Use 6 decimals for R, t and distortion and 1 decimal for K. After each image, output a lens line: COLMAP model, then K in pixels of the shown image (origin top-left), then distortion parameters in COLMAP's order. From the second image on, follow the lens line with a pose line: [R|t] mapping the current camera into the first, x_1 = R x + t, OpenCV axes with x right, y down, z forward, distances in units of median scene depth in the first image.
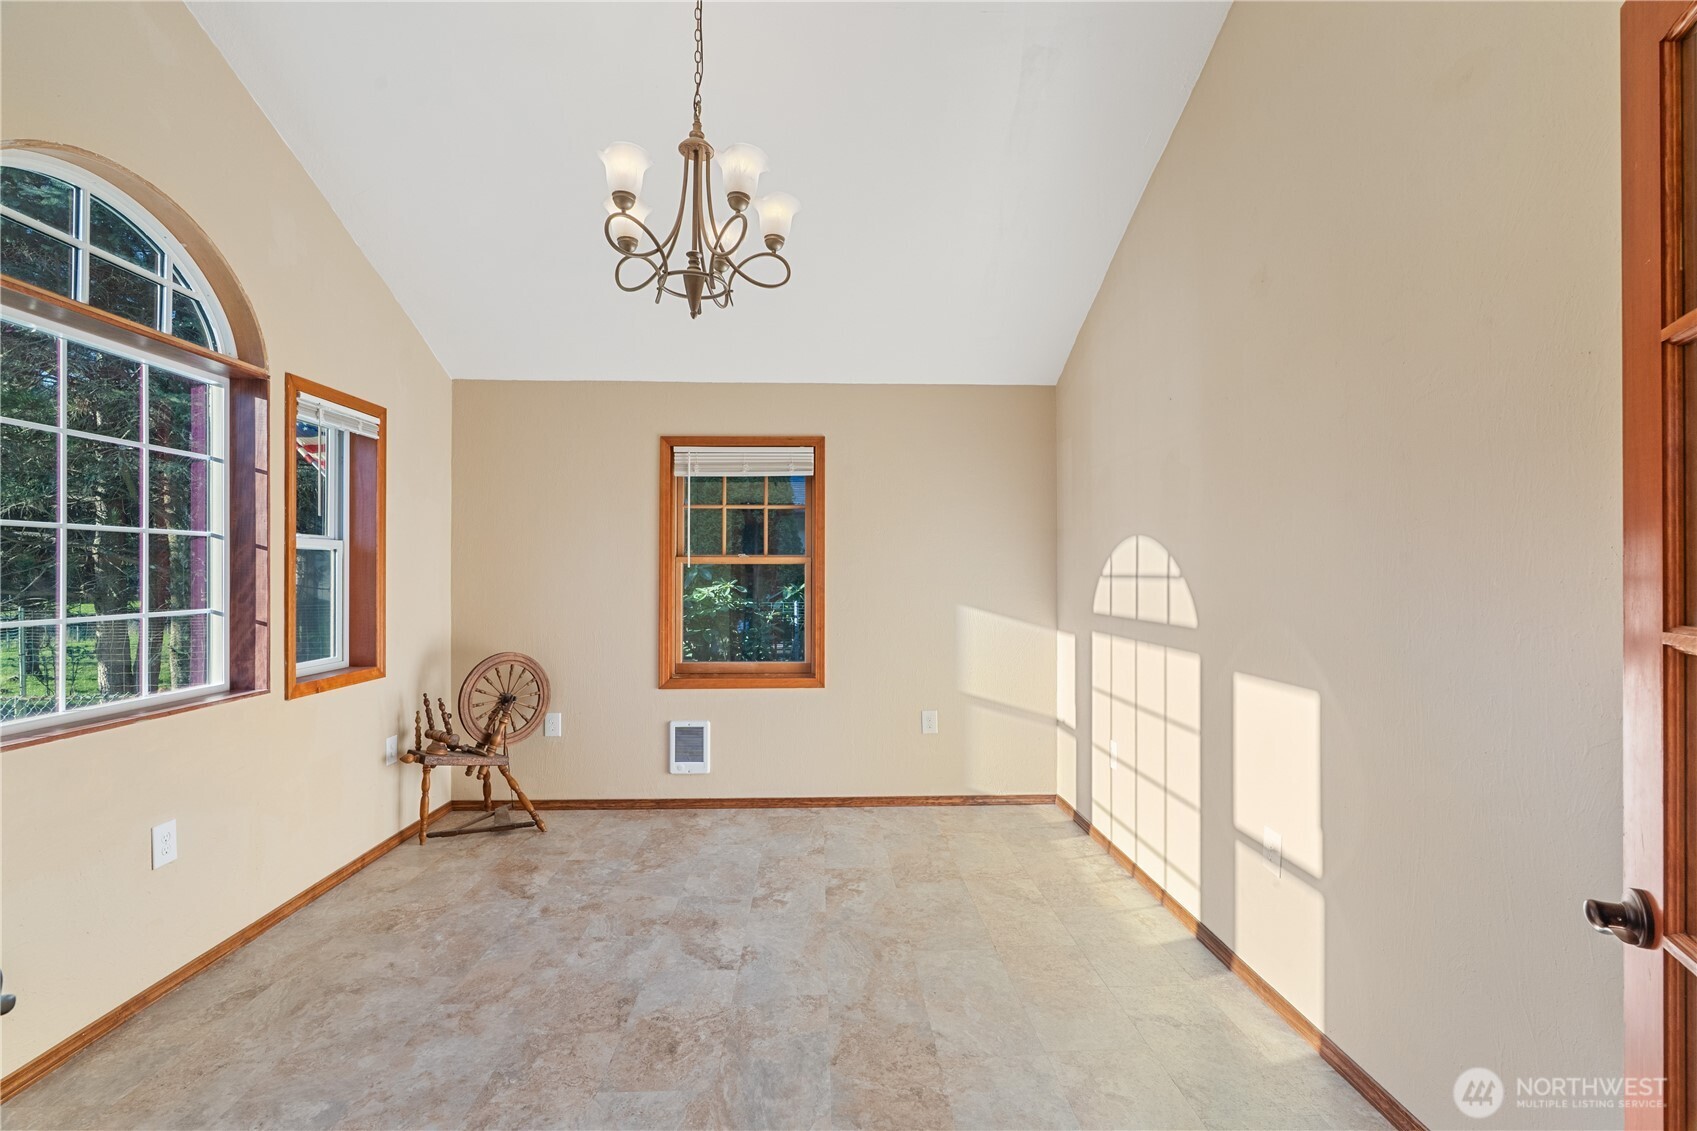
lens RADIAL K [[755.0, 0, 854.3], [0, 755.0, 567.3], [0, 0, 1]] dist [-0.007472, 0.003303]
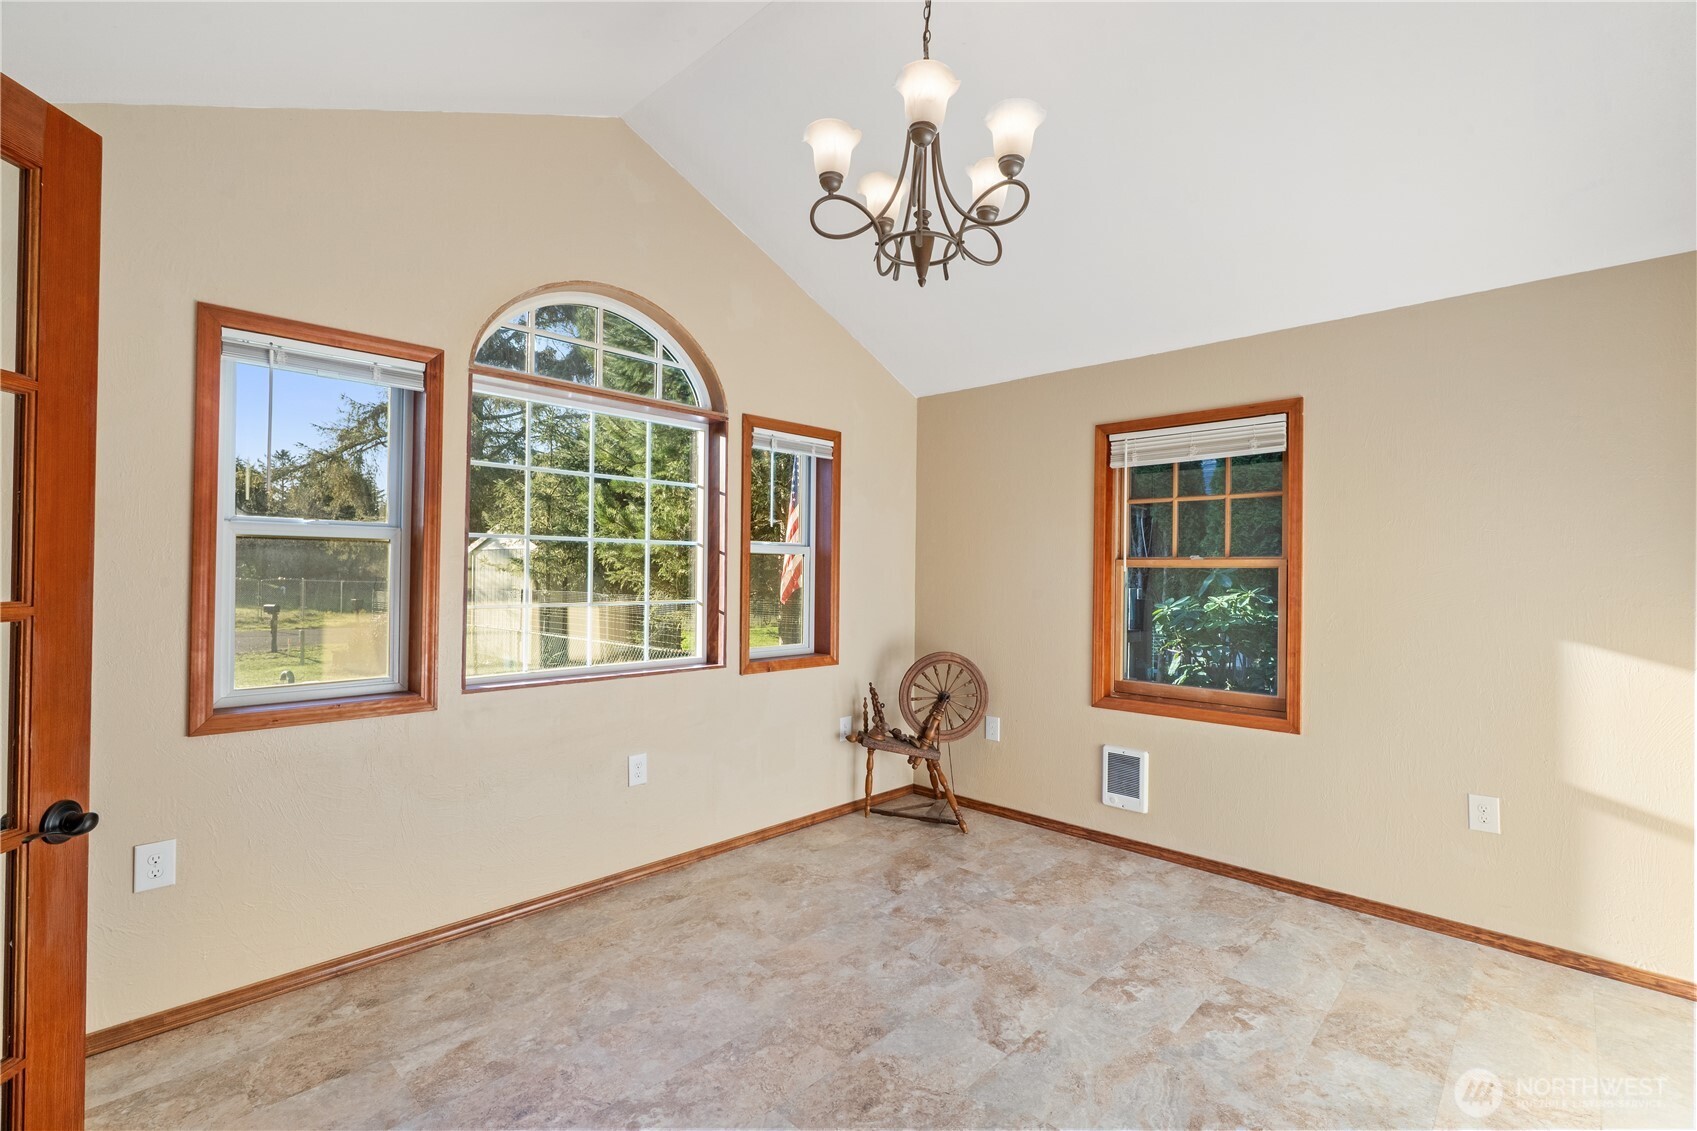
lens RADIAL K [[755.0, 0, 845.8], [0, 755.0, 565.5], [0, 0, 1]] dist [-0.007472, 0.003303]
pose [[0.701849, 0.000173, -0.712325, 0.225645], [-0.006699, 0.999957, -0.006358, 0.001171], [0.712294, 0.009234, 0.701821, 0.206238]]
